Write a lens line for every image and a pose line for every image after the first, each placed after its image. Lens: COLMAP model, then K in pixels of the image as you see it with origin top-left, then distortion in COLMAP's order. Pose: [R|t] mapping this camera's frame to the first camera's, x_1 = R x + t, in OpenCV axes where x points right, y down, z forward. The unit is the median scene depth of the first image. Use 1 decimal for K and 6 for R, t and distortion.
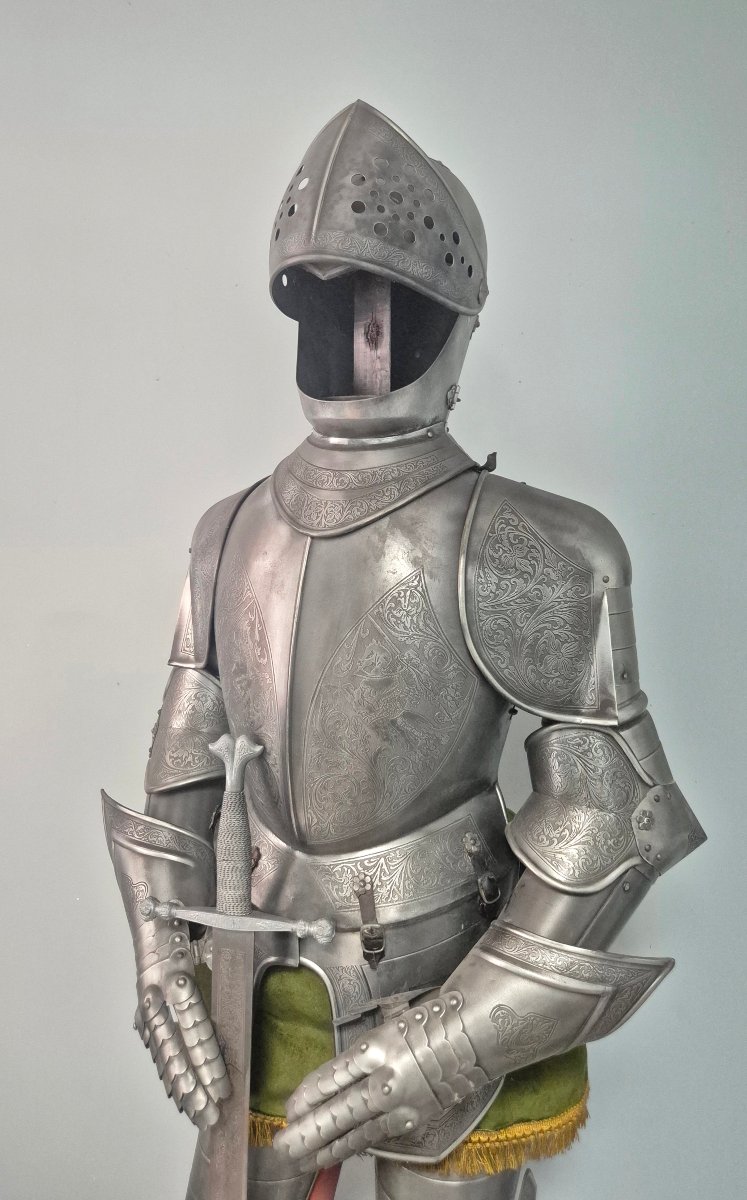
lens RADIAL K [[902.8, 0, 370.9], [0, 902.8, 518.1], [0, 0, 1]] dist [0.077273, -0.073926]
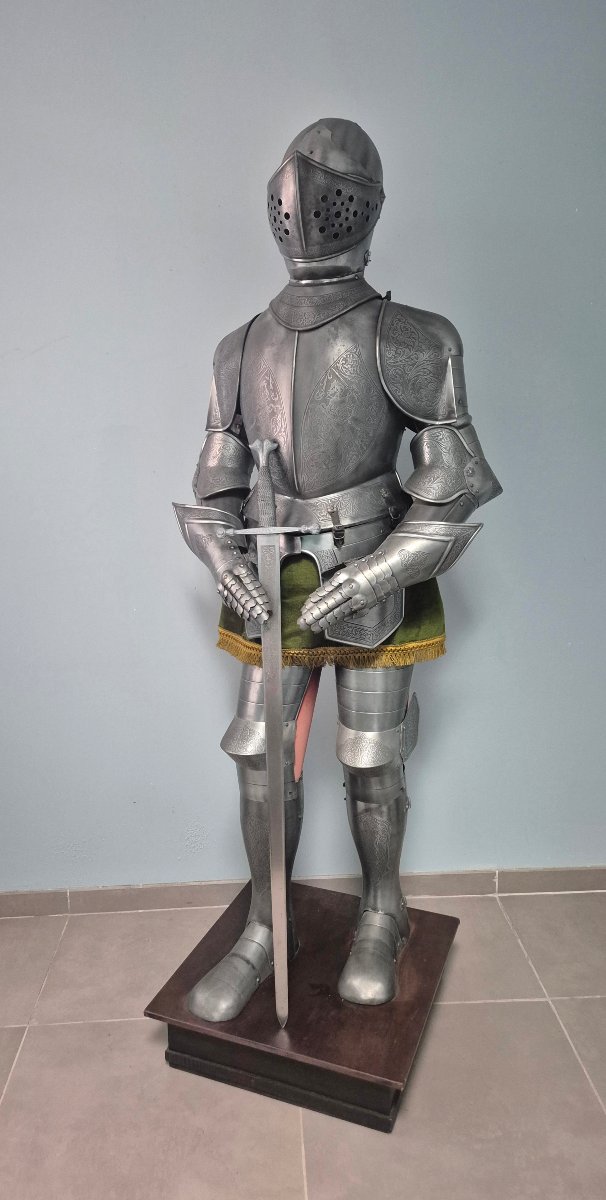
lens RADIAL K [[876.8, 0, 303.1], [0, 876.8, 615.8], [0, 0, 1]] dist [0.003389, 0.001393]
pose [[0.995983, -0.050220, 0.074131, -0.225012], [0.040078, 0.990377, 0.132469, 0.373502], [-0.080070, -0.128966, 0.988411, -0.915944]]
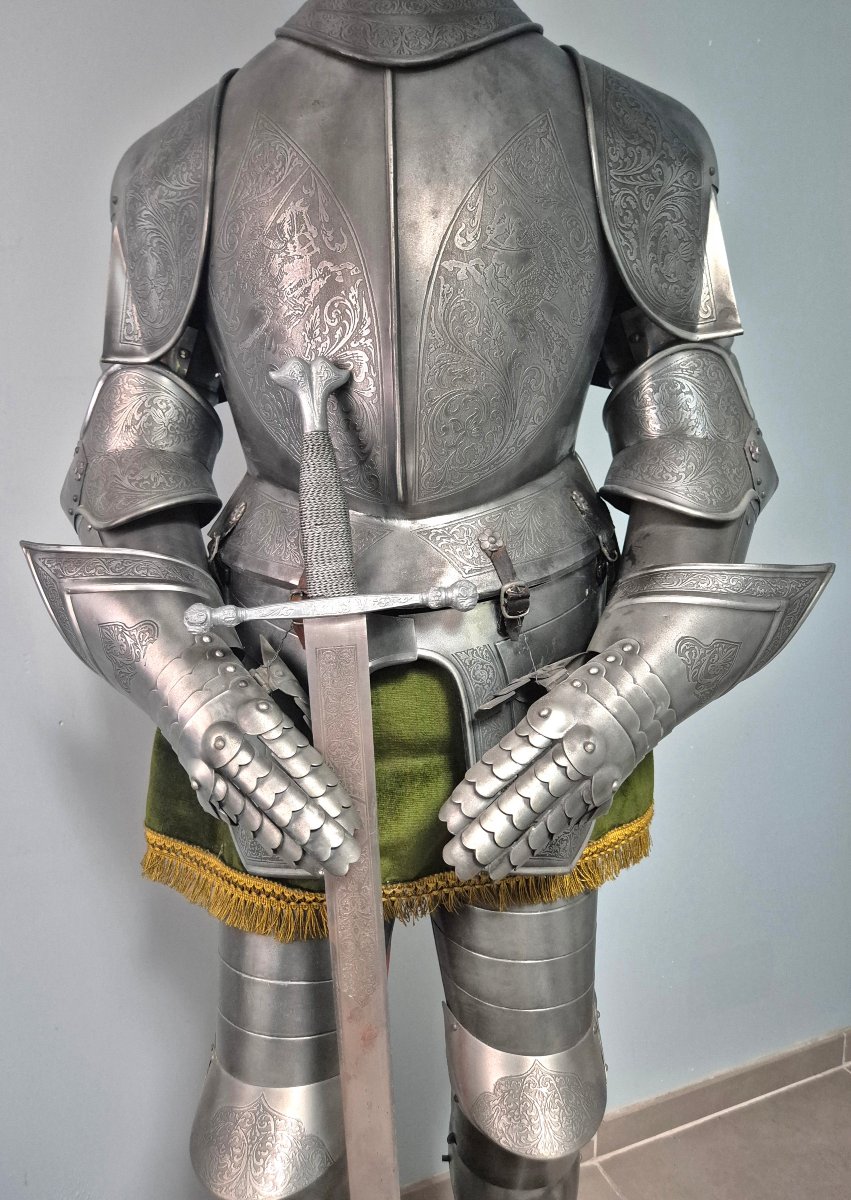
lens RADIAL K [[859.9, 0, 392.9], [0, 859.9, 601.6], [0, 0, 1]] dist [0.038499, -0.051943]
pose [[0.912702, -0.098402, 0.396601, -0.378638], [0.067301, 0.993517, 0.091625, 0.376320], [-0.403046, -0.056935, 0.913407, 0.358173]]
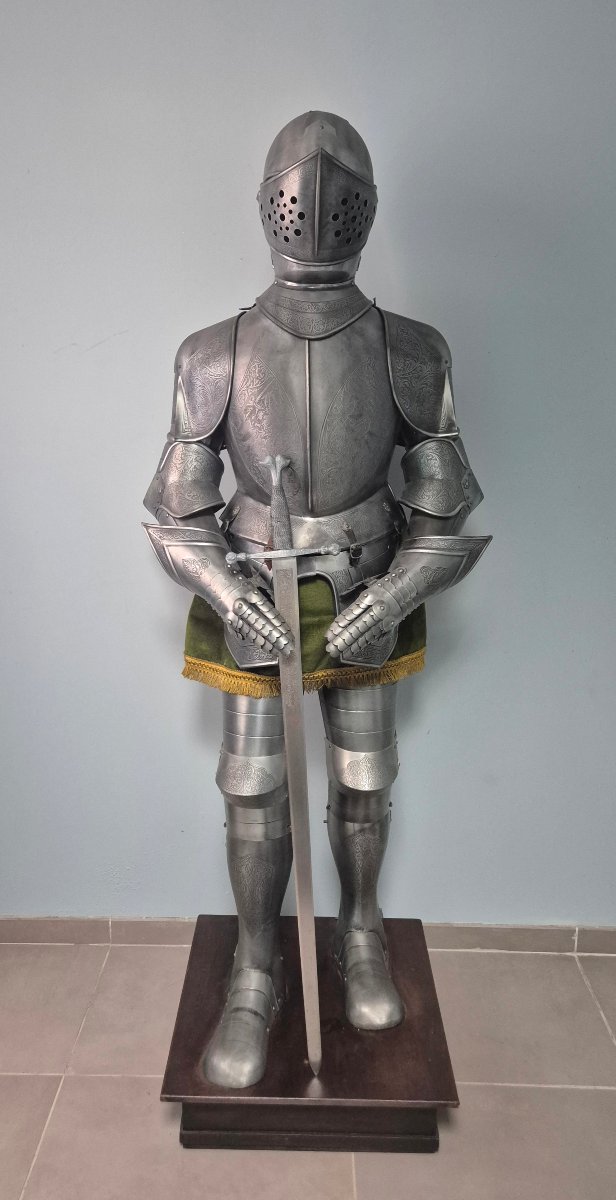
lens RADIAL K [[897.5, 0, 308.0], [0, 897.5, 600.0], [0, 0, 1]] dist [0.003030, -0.002306]
pose [[0.898281, -0.121688, 0.422237, -0.882595], [0.056162, 0.984804, 0.164338, 0.237710], [-0.435818, -0.123908, 0.891465, -0.645864]]
